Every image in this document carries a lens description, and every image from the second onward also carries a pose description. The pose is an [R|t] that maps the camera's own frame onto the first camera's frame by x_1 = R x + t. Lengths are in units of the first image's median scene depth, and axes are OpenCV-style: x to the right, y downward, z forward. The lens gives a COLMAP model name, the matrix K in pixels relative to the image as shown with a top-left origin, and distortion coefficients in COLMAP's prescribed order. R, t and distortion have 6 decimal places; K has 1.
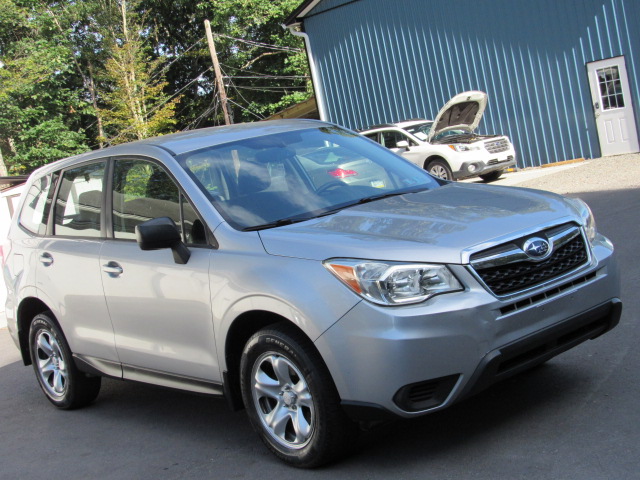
lens RADIAL K [[993.0, 0, 322.7], [0, 993.0, 241.9], [0, 0, 1]] dist [-0.104456, 0.000000]
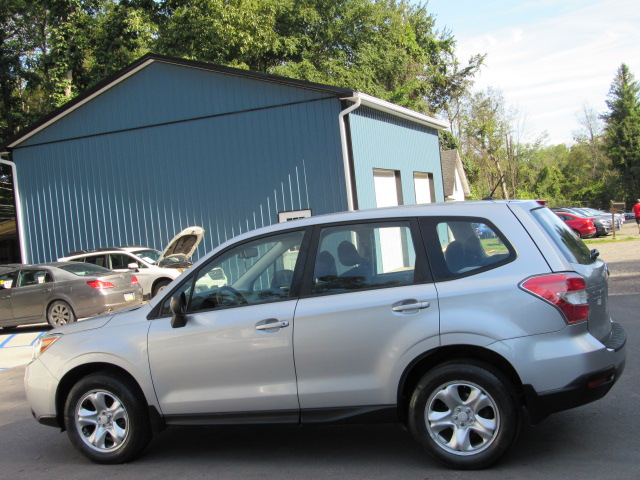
lens RADIAL K [[856.0, 0, 319.8], [0, 856.0, 248.9], [0, 0, 1]] dist [-0.076671, 0.000000]
pose [[0.880941, 0.087782, 0.465013, -0.180586], [-0.019319, 0.988497, -0.150002, 0.024731], [-0.472832, 0.123160, 0.872503, 0.029710]]
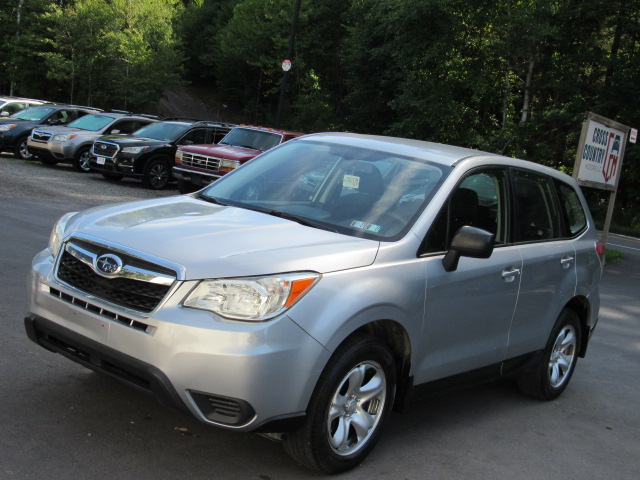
lens RADIAL K [[856.0, 0, 302.7], [0, 856.0, 243.2], [0, 0, 1]] dist [-0.076671, 0.000000]
pose [[-0.191913, 0.043404, 0.980452, -0.291721], [-0.026680, 0.998422, -0.049421, 0.013843], [-0.981049, -0.035643, -0.190452, 0.374164]]
